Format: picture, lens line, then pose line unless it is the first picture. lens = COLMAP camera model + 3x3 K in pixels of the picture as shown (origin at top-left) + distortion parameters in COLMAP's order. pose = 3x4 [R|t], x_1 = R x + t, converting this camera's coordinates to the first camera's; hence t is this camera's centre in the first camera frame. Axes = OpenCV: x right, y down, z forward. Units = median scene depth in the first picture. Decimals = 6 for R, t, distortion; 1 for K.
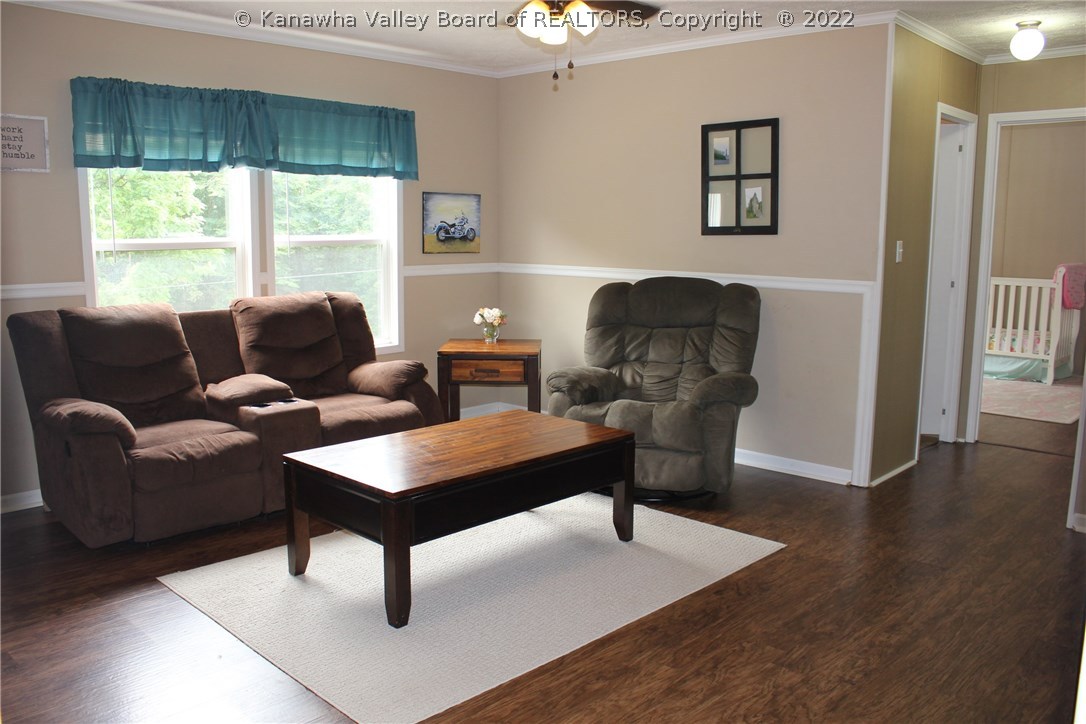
lens RADIAL K [[896.5, 0, 543.0], [0, 896.5, 362.0], [0, 0, 1]] dist [-0.095929, 0.000602]
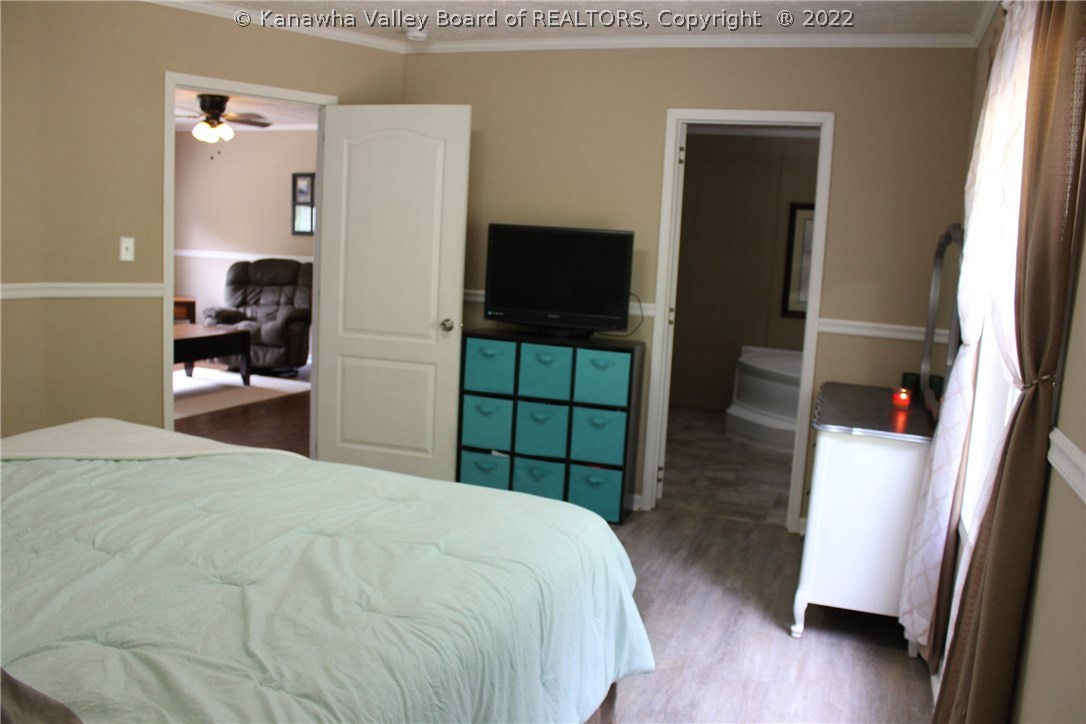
lens RADIAL K [[896.5, 0, 543.0], [0, 896.5, 362.0], [0, 0, 1]] dist [-0.095929, 0.000602]
pose [[0.920040, -0.009714, 0.391703, -0.062090], [0.009243, 0.999953, 0.003087, 0.118863], [-0.391715, 0.000781, 0.920086, -0.895429]]
